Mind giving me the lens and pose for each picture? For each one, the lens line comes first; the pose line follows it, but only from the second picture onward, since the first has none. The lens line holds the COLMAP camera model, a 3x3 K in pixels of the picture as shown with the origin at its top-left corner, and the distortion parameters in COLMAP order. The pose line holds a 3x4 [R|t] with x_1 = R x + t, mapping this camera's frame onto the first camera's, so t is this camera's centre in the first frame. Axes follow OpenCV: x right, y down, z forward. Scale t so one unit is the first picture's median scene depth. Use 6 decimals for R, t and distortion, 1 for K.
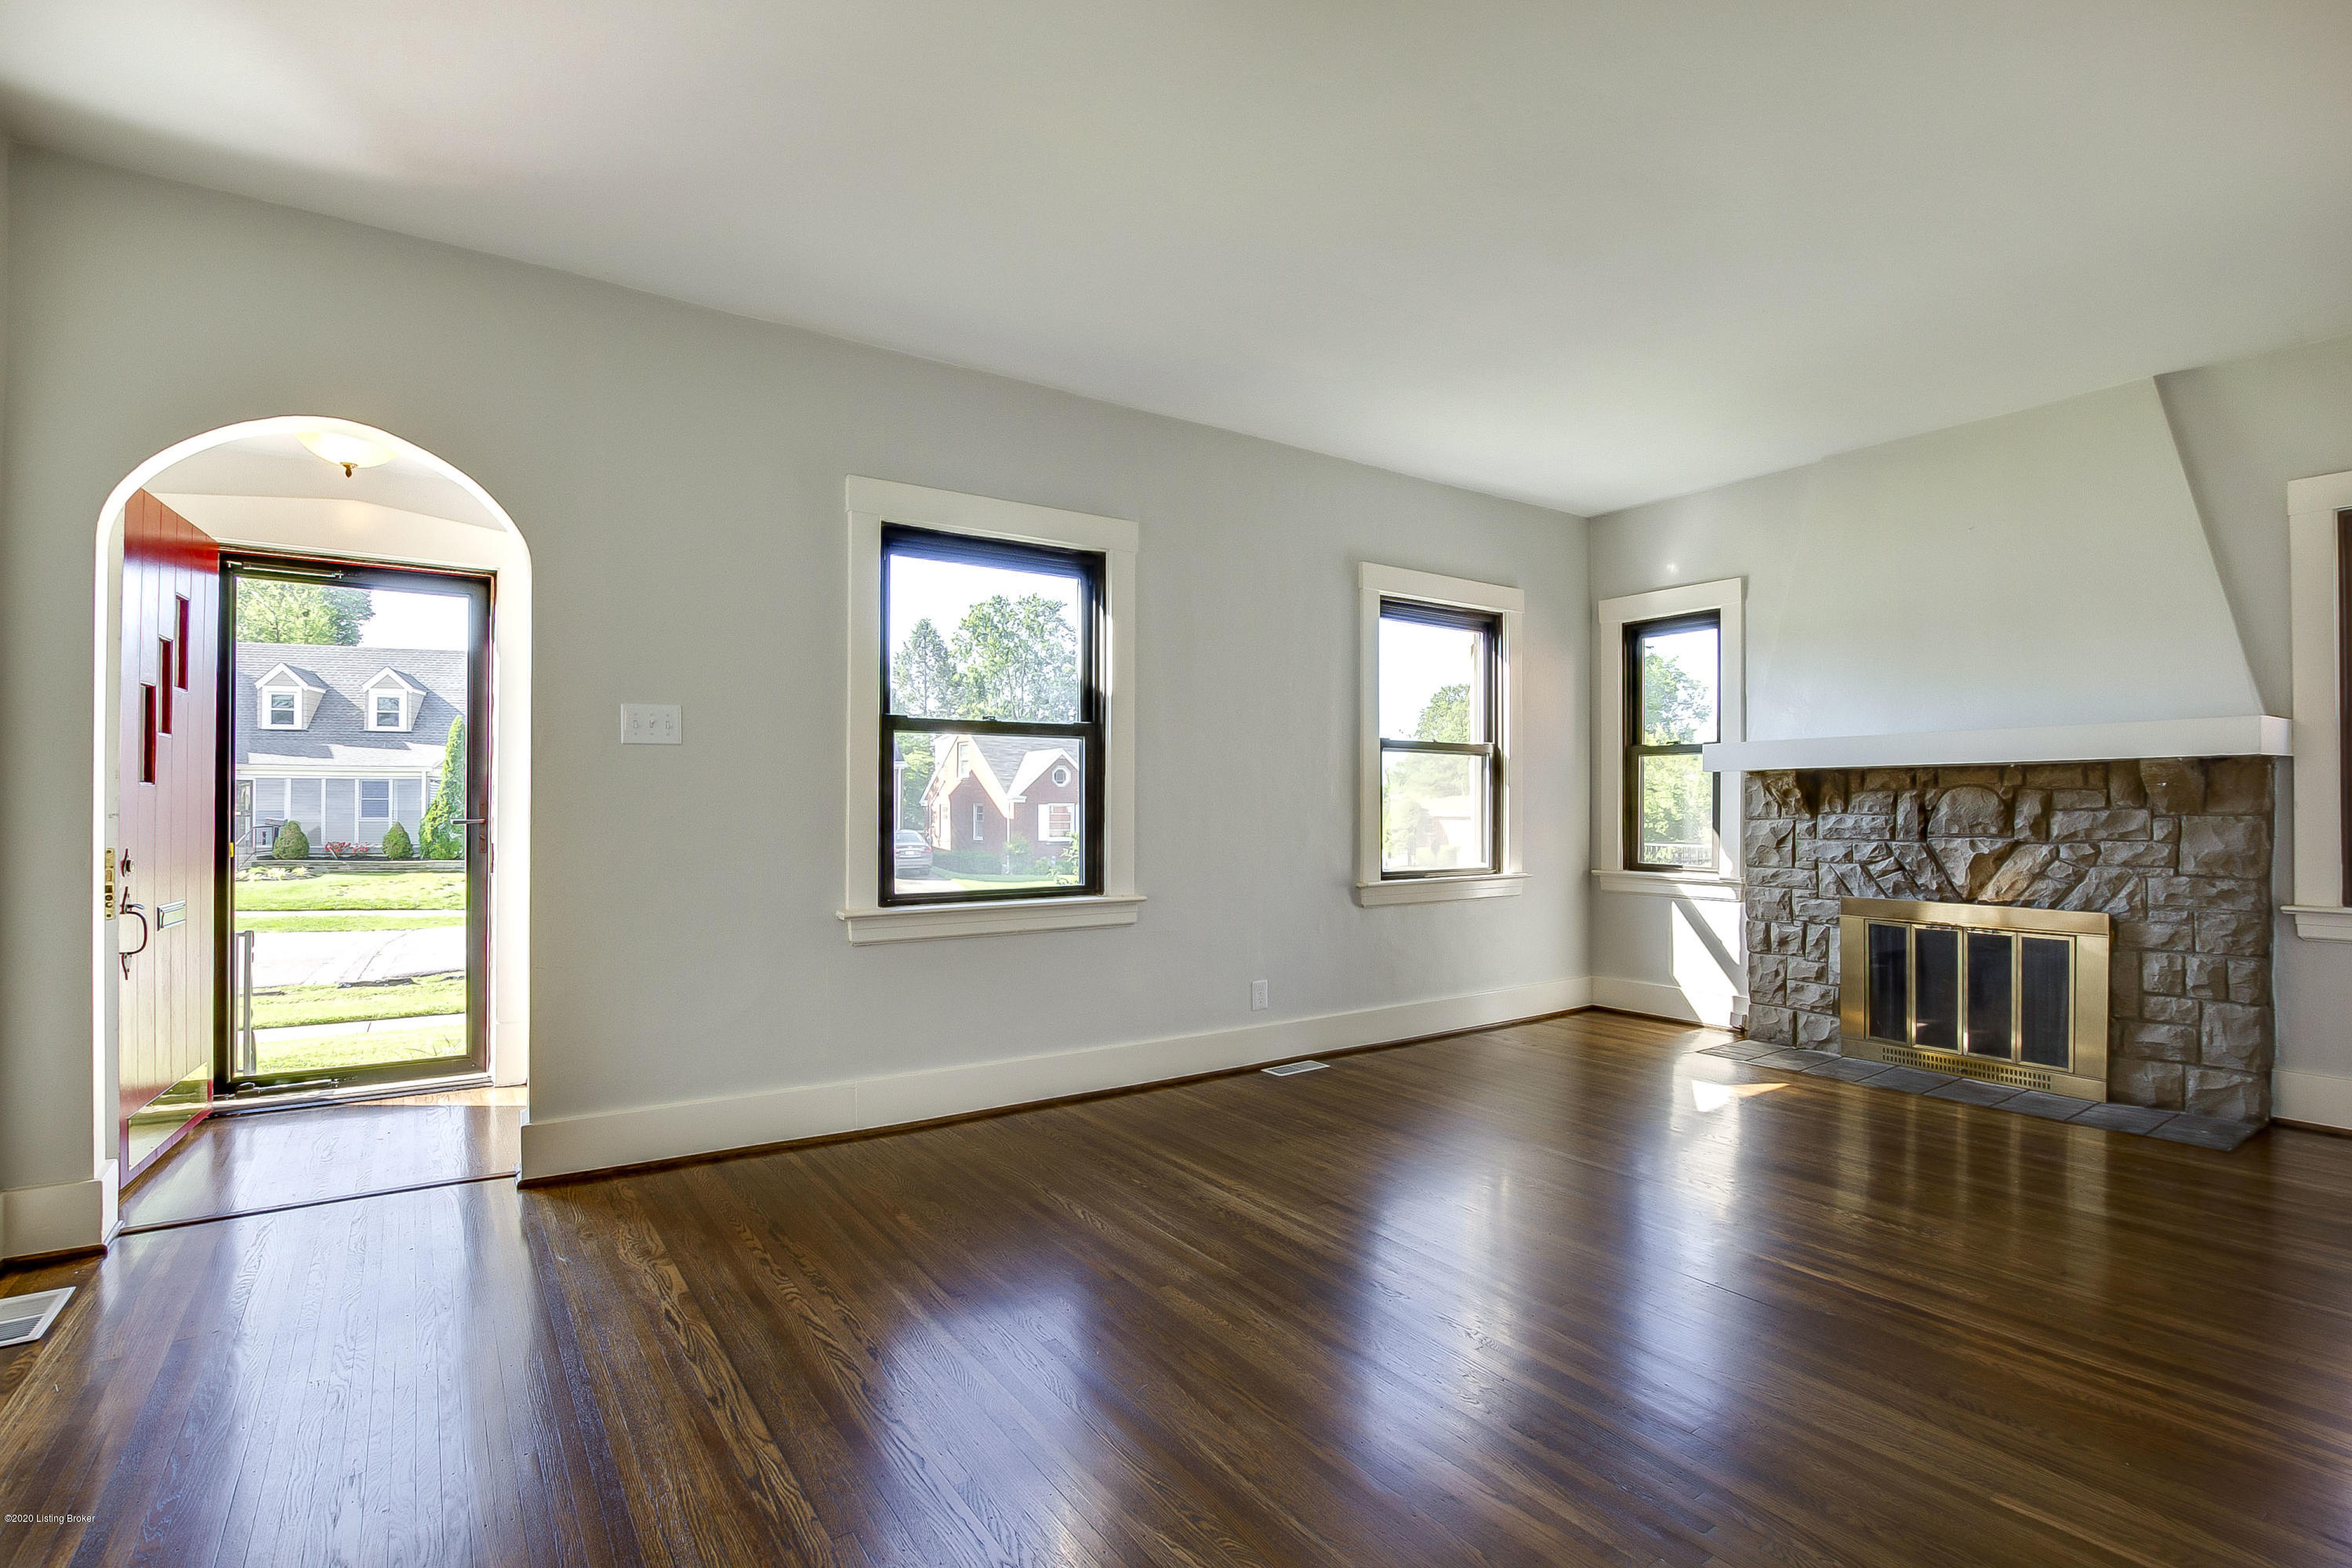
lens RADIAL K [[1100.8, 0, 1174.4], [0, 1100.8, 801.8], [0, 0, 1]] dist [-0.019387, -0.000124]
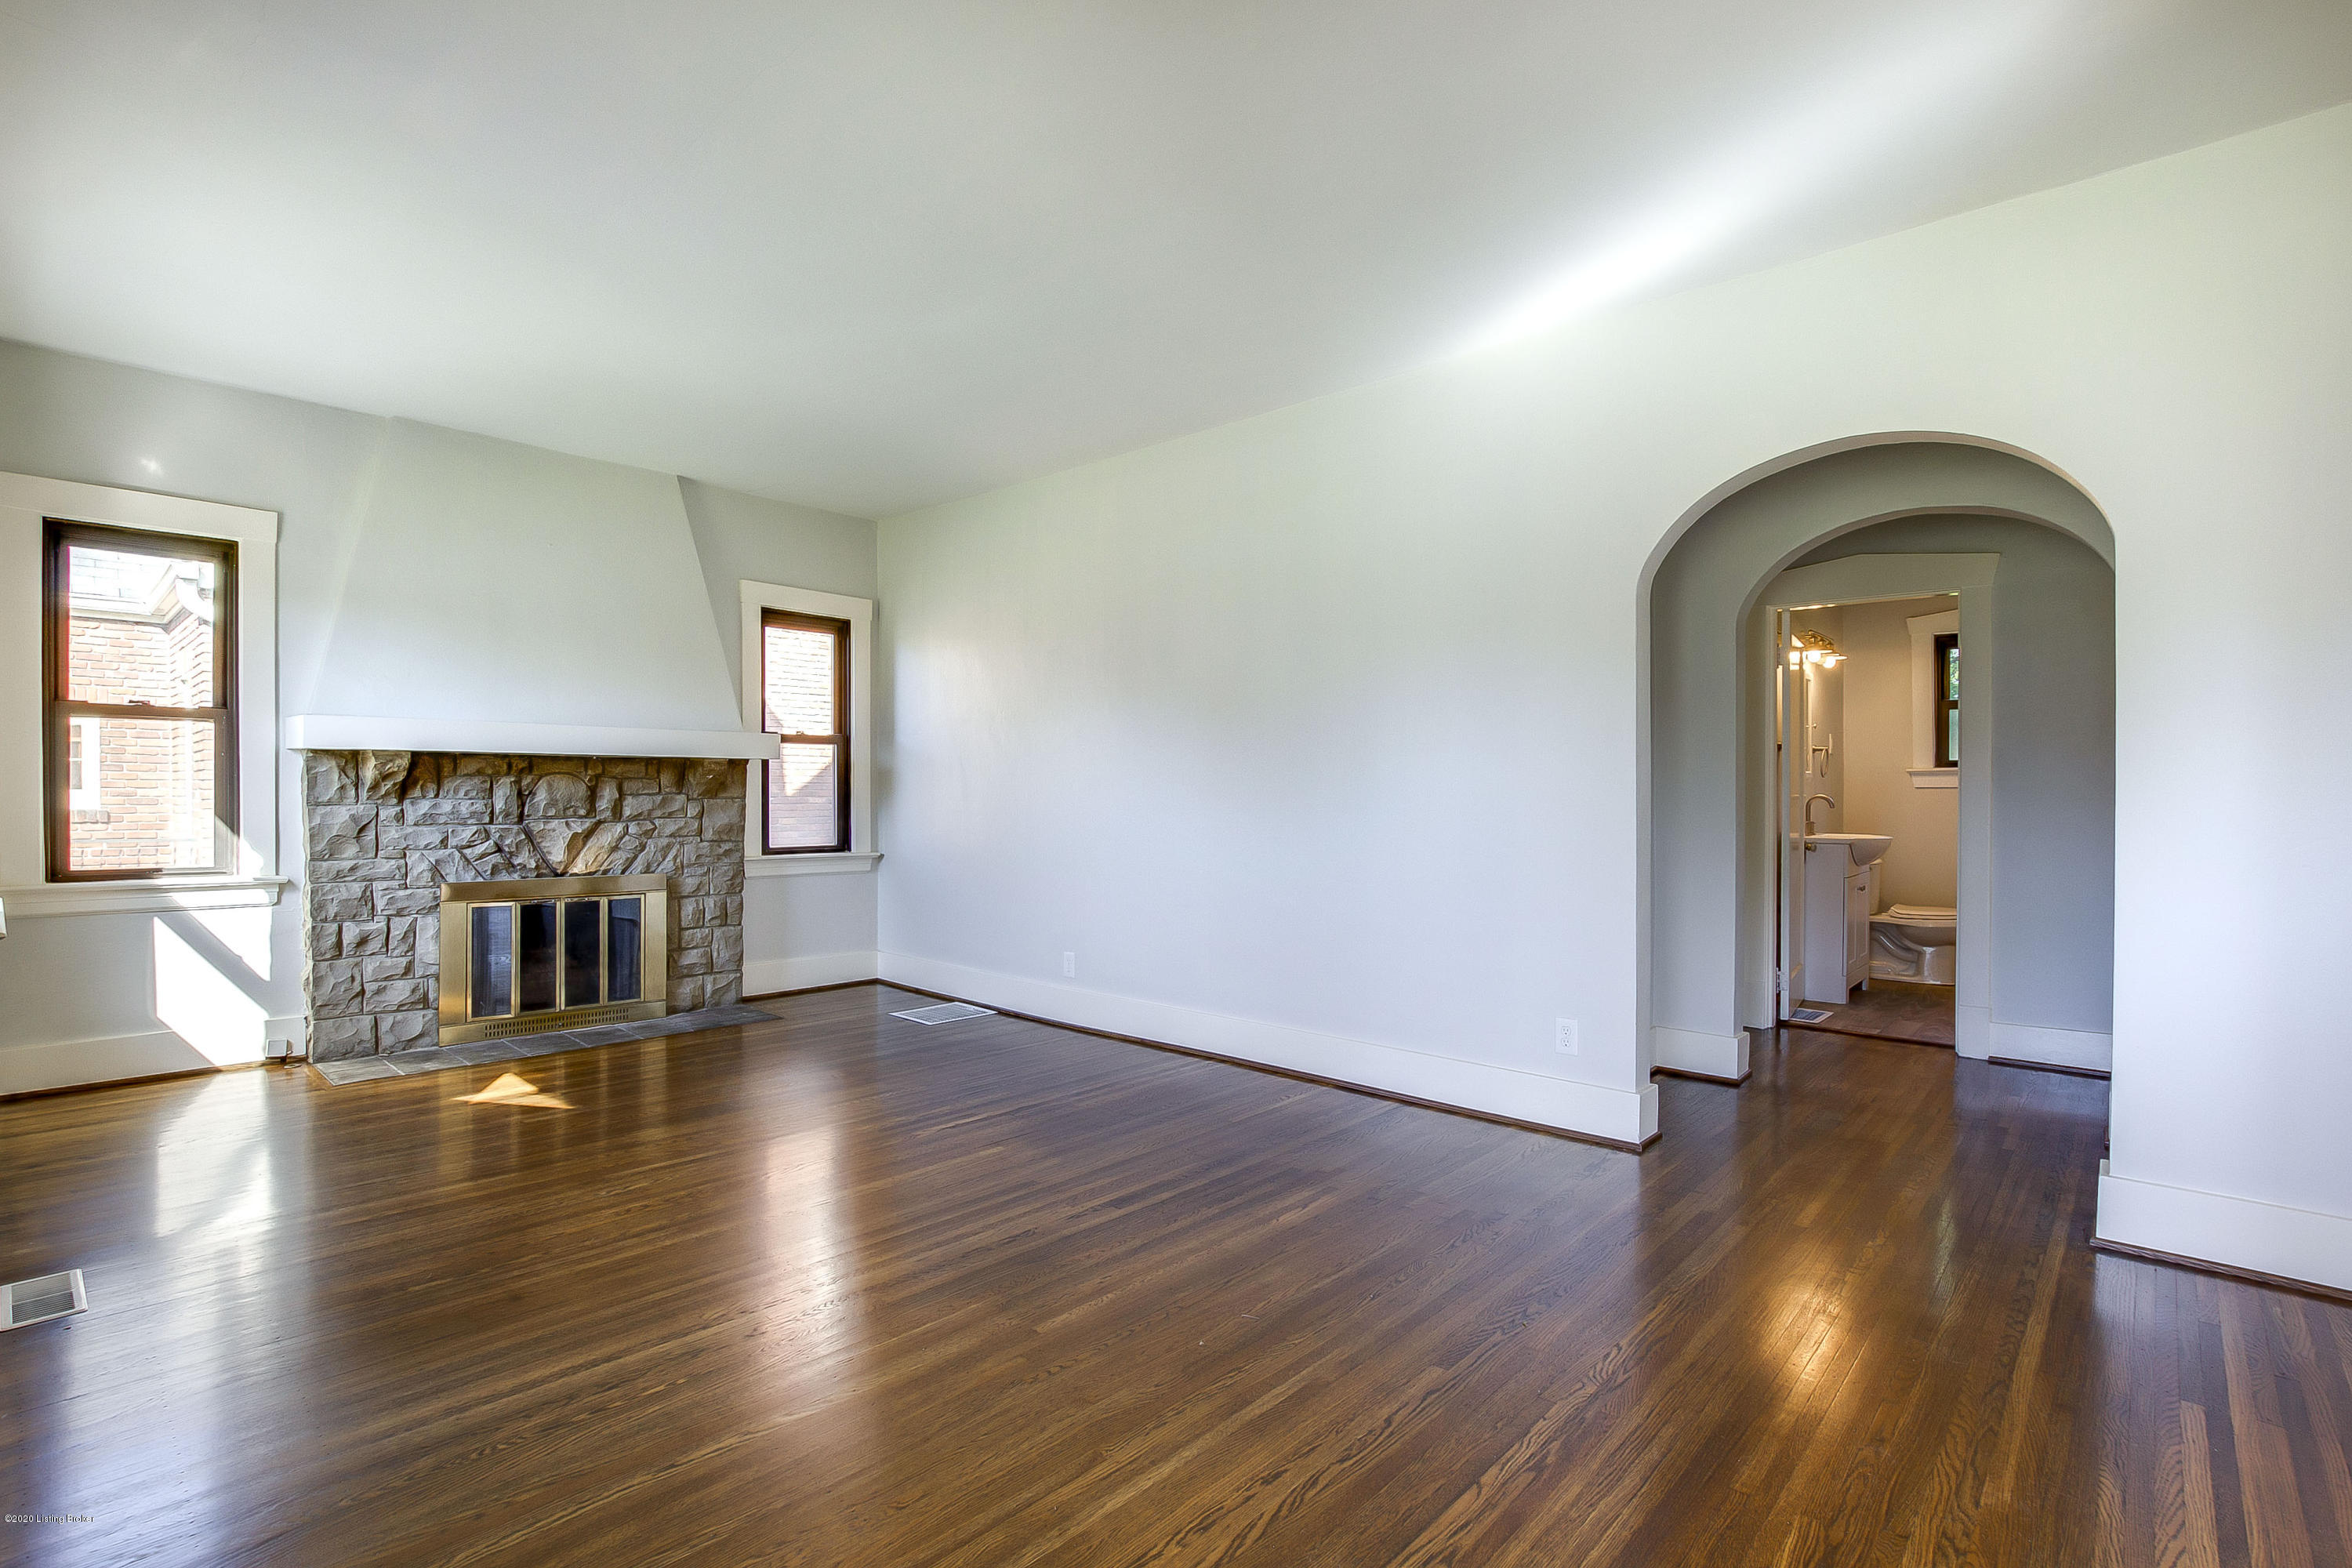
lens RADIAL K [[1100.8, 0, 1174.4], [0, 1100.8, 801.8], [0, 0, 1]] dist [-0.019387, -0.000124]
pose [[-0.222559, -0.008210, 0.974885, -0.495017], [-0.010796, 0.999924, 0.005956, 0.001072], [-0.974859, -0.009200, -0.222631, 0.596981]]
